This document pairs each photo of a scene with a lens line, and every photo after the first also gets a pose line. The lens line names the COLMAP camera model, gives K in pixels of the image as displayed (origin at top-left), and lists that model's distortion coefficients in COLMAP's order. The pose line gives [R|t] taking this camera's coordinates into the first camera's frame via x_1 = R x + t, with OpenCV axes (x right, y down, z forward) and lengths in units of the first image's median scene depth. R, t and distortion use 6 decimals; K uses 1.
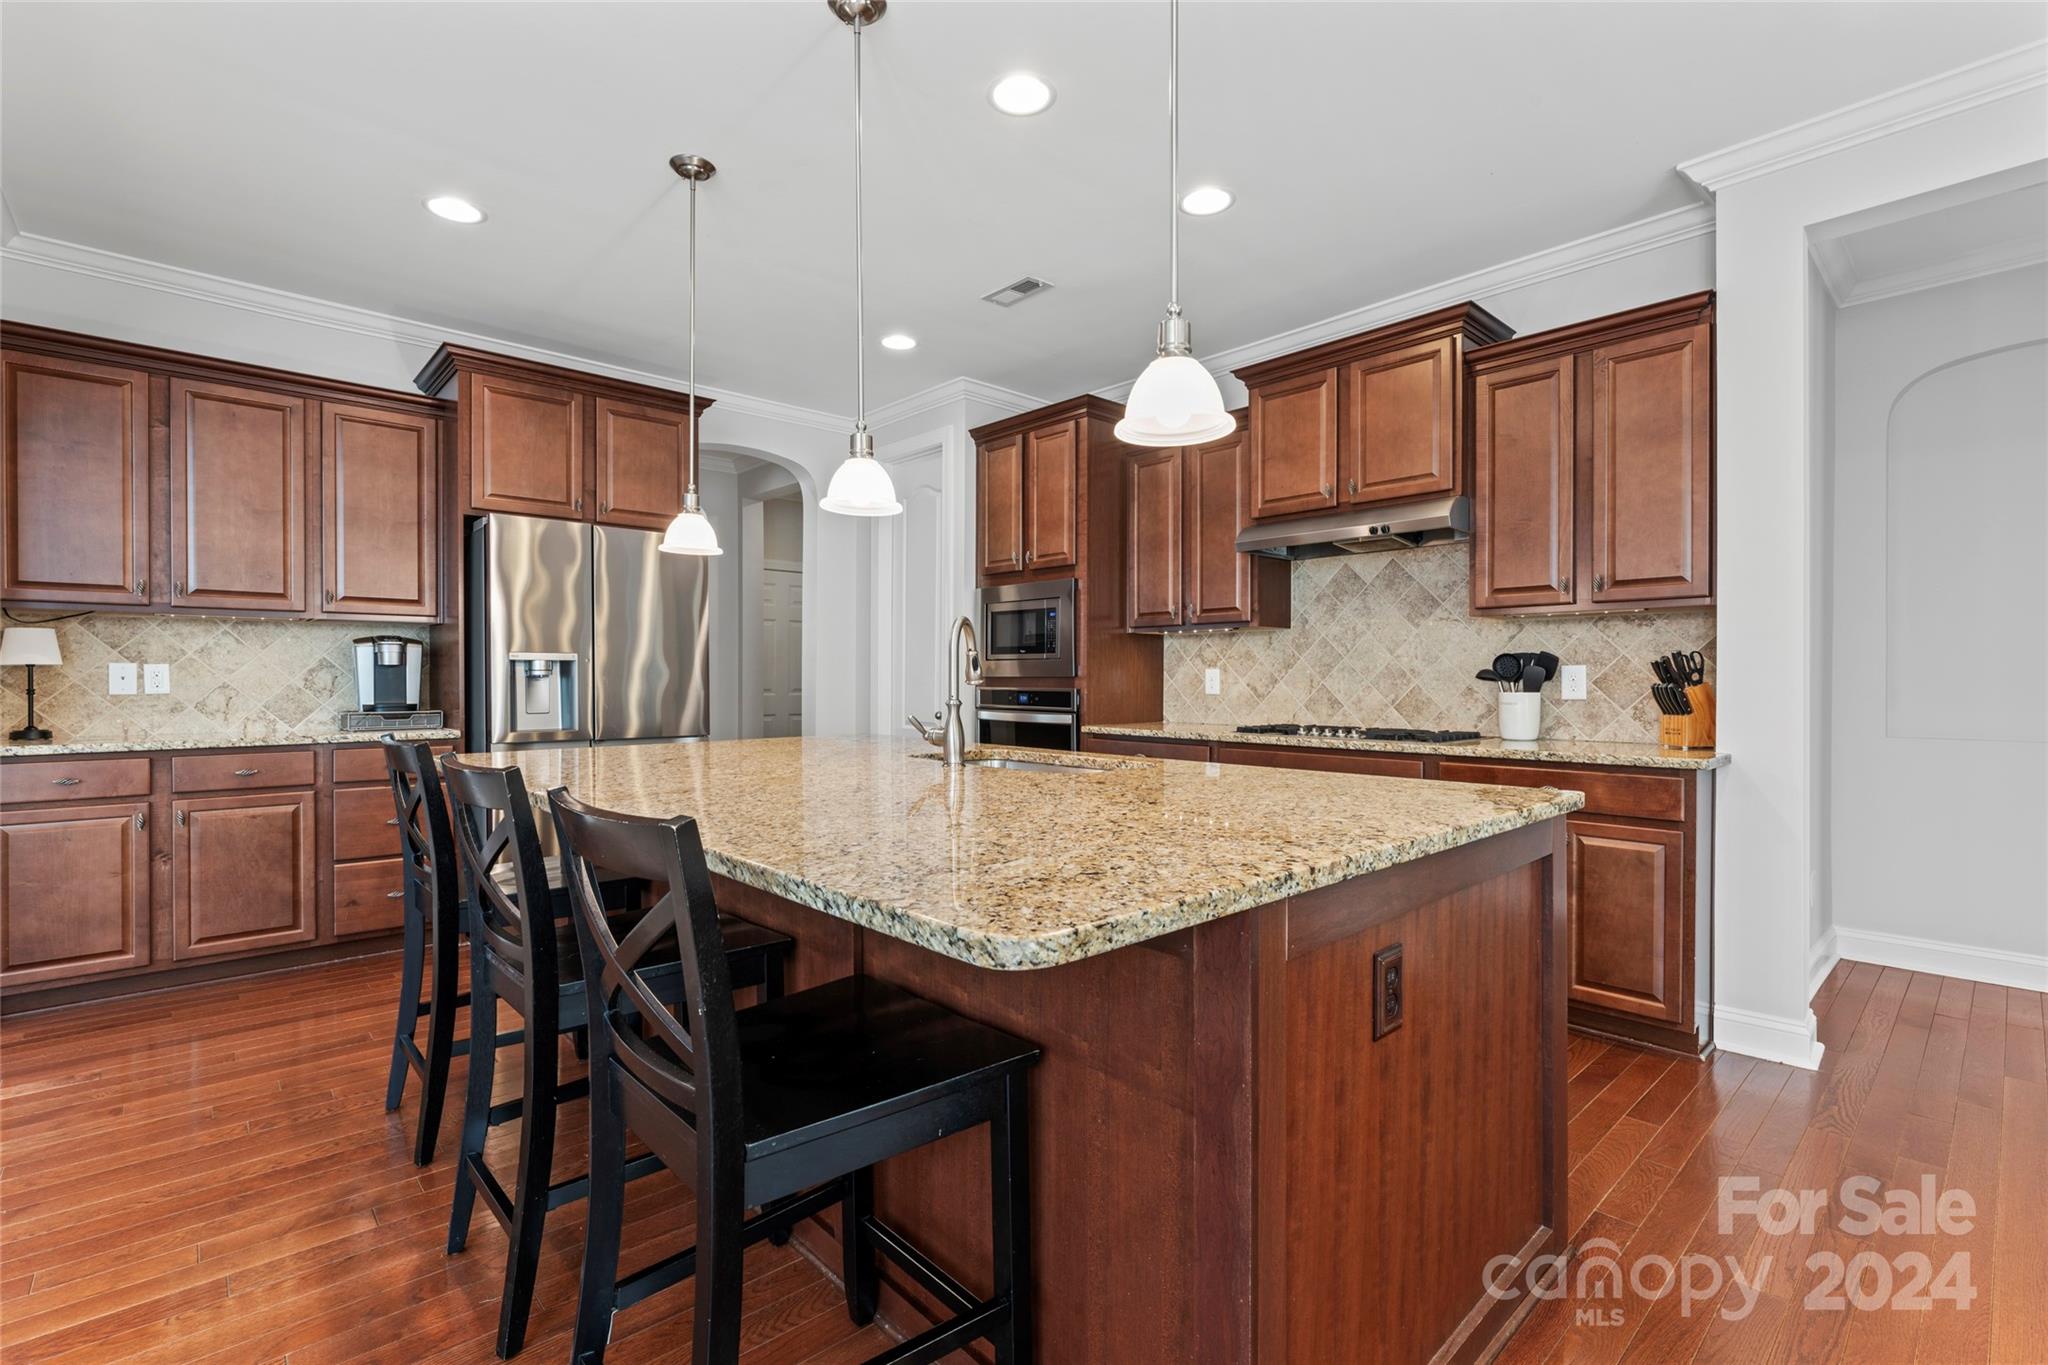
lens RADIAL K [[916.1, 0, 1024.0], [0, 916.1, 682.5], [0, 0, 1]] dist [-0.003181, -0.000462]
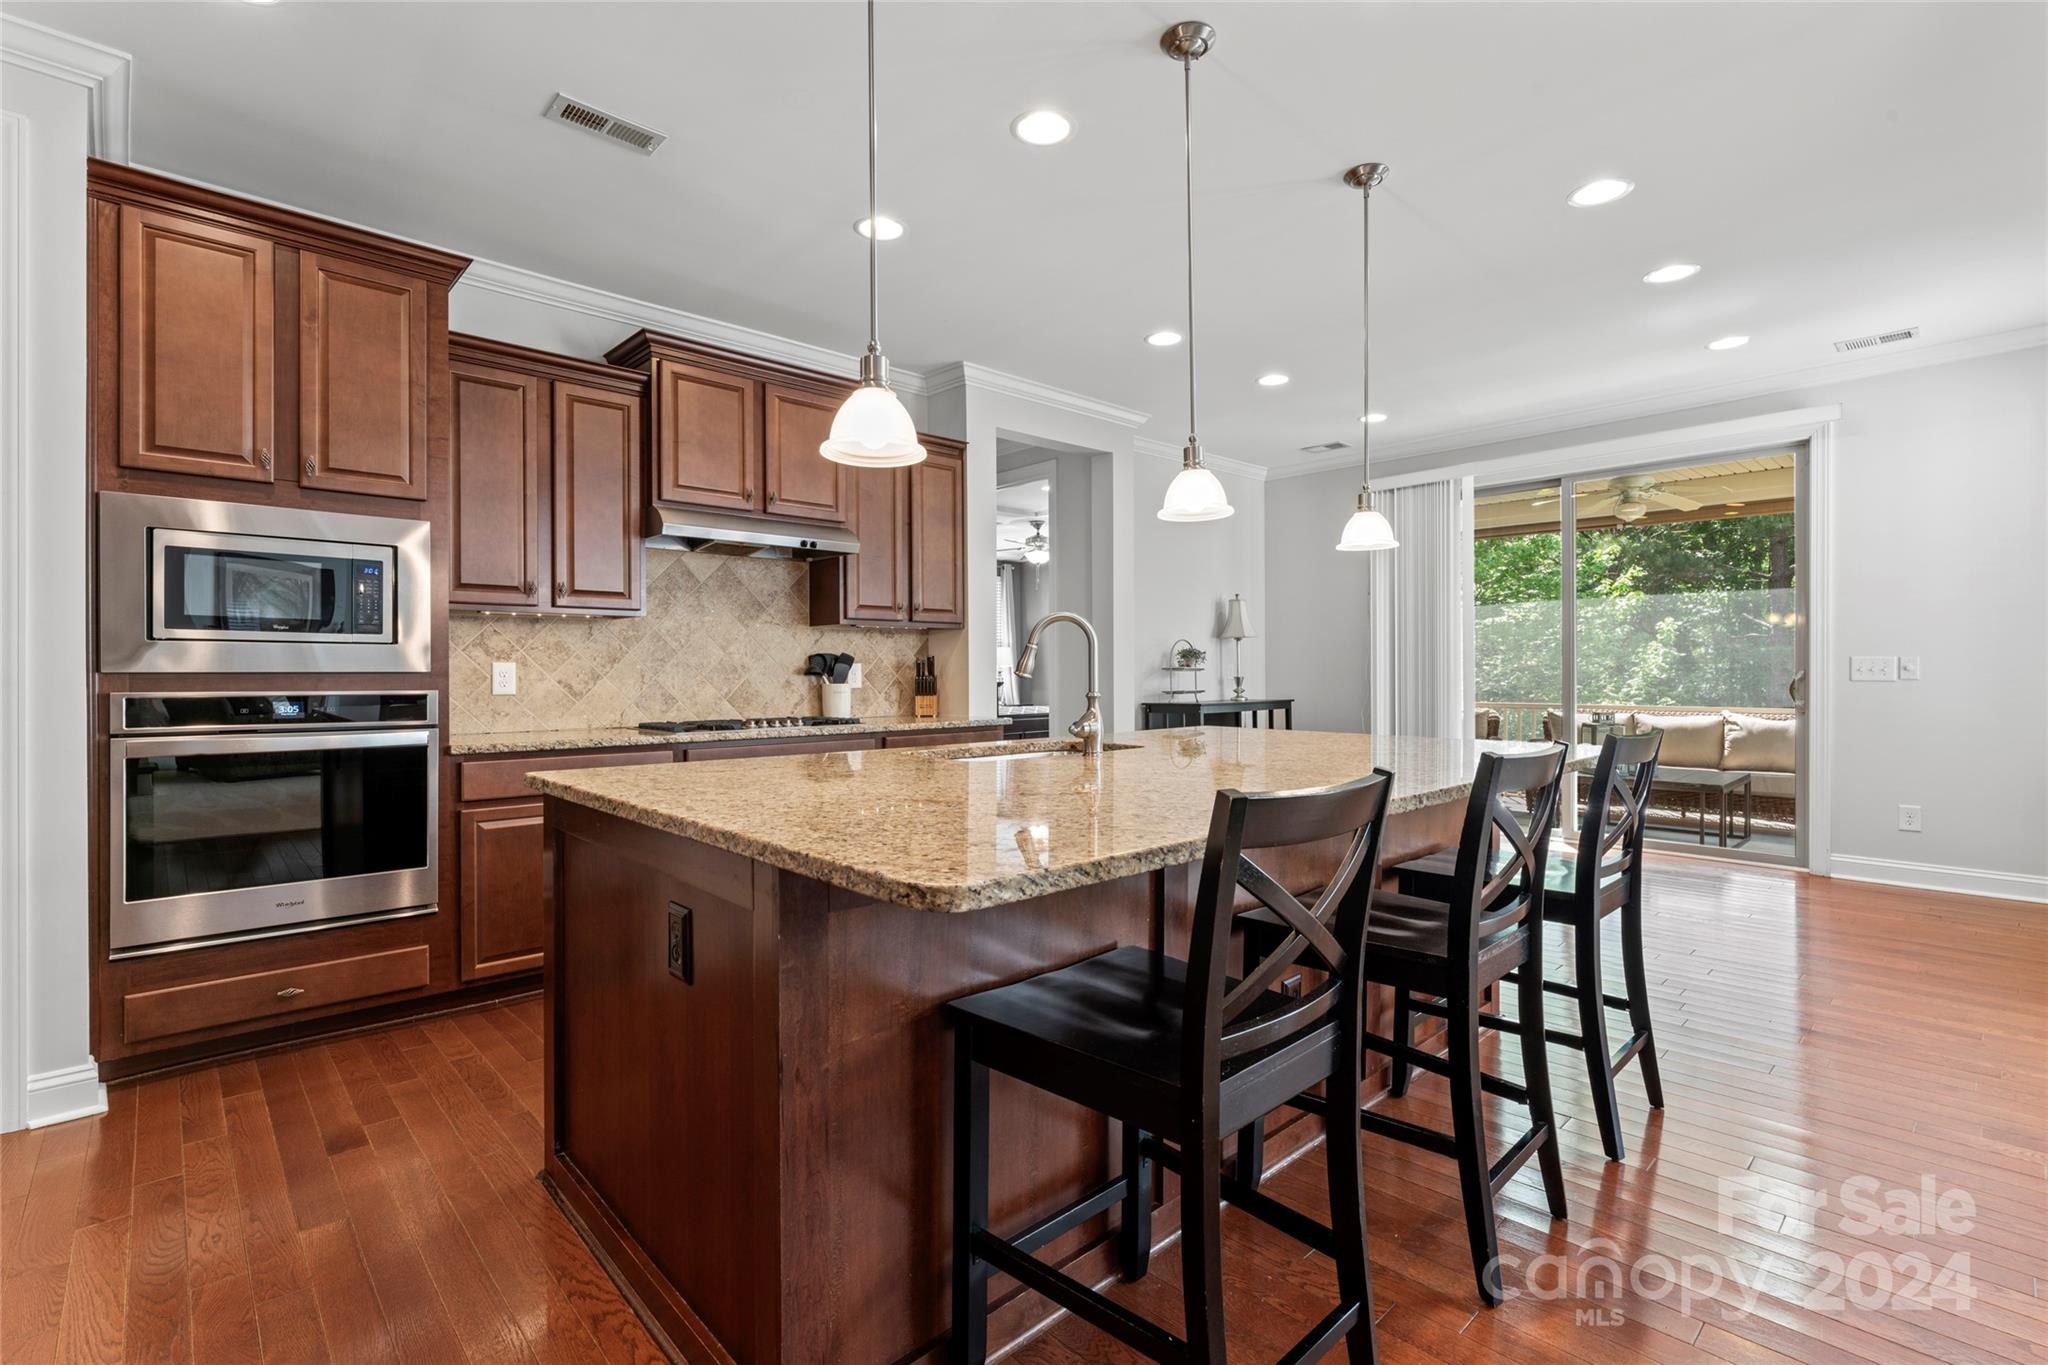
lens RADIAL K [[931.2, 0, 1019.6], [0, 931.2, 676.6], [0, 0, 1]] dist [-0.002425, -0.000716]
pose [[-0.006125, -0.003662, 0.999975, -0.722846], [0.008929, 0.999953, 0.003717, -0.001949], [-0.999941, 0.008951, -0.006092, 0.684319]]
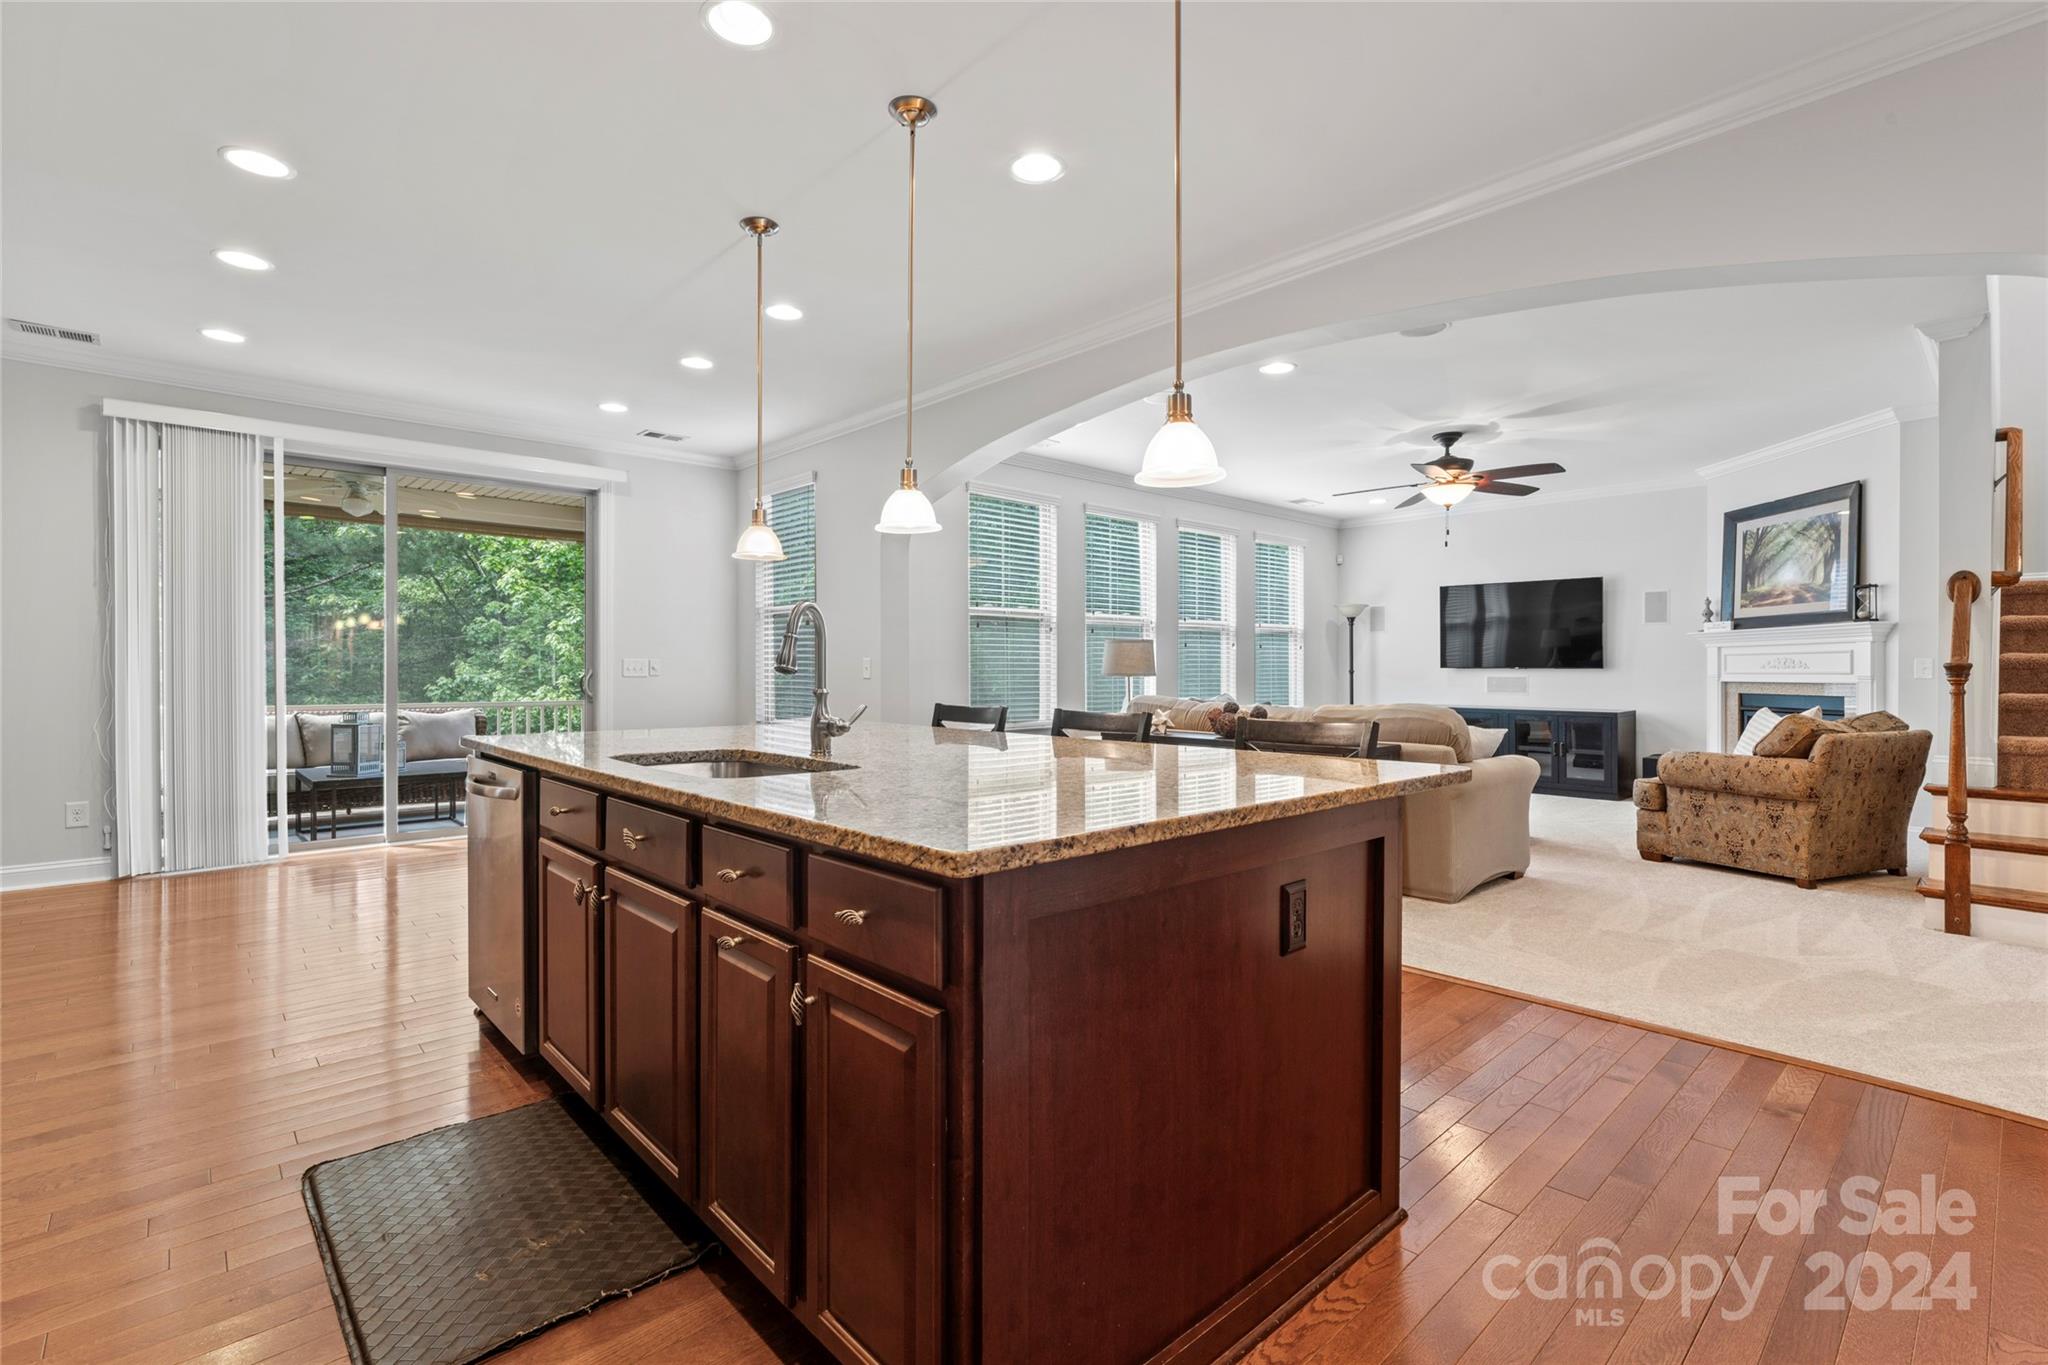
lens RADIAL K [[931.2, 0, 1019.6], [0, 931.2, 676.6], [0, 0, 1]] dist [-0.002425, -0.000716]
pose [[-0.999998, -0.001726, -0.001279, -0.174687], [-0.001741, 0.999929, 0.011820, -0.003929], [0.001259, 0.011822, -0.999929, 1.279492]]
